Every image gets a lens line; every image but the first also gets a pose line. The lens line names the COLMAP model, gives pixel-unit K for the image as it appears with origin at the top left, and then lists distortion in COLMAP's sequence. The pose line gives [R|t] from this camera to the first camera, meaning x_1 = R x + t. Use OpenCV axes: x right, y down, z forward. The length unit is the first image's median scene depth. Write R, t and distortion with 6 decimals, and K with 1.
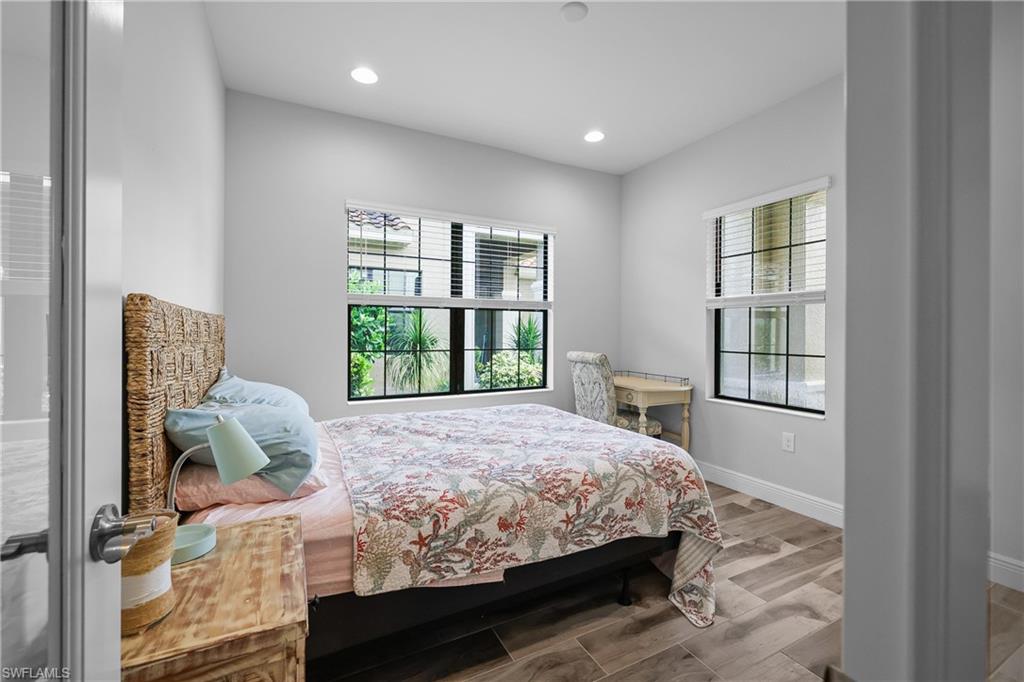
lens RADIAL K [[439.9, 0, 512.5], [0, 439.9, 332.6], [0, 0, 1]] dist [-0.000315, -0.000172]
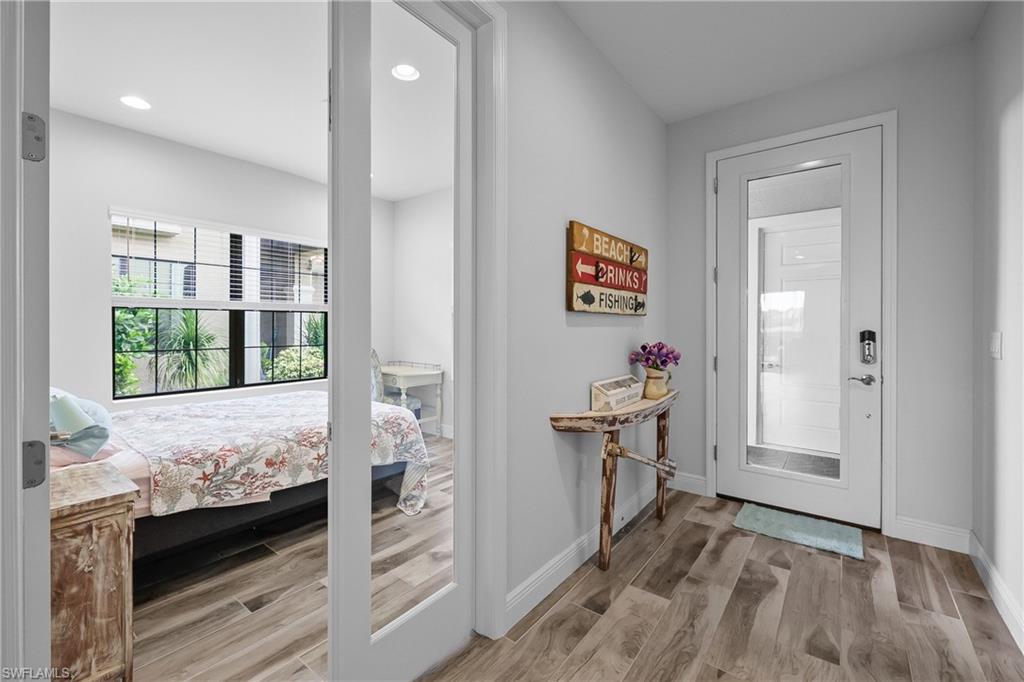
lens RADIAL K [[430.1, 0, 513.2], [0, 430.1, 327.5], [0, 0, 1]] dist [-0.000356, -0.000117]
pose [[0.905169, -0.004389, 0.425030, 0.085939], [0.002705, 0.999986, 0.004566, -0.029395], [-0.425044, -0.002984, 0.905168, -0.539480]]
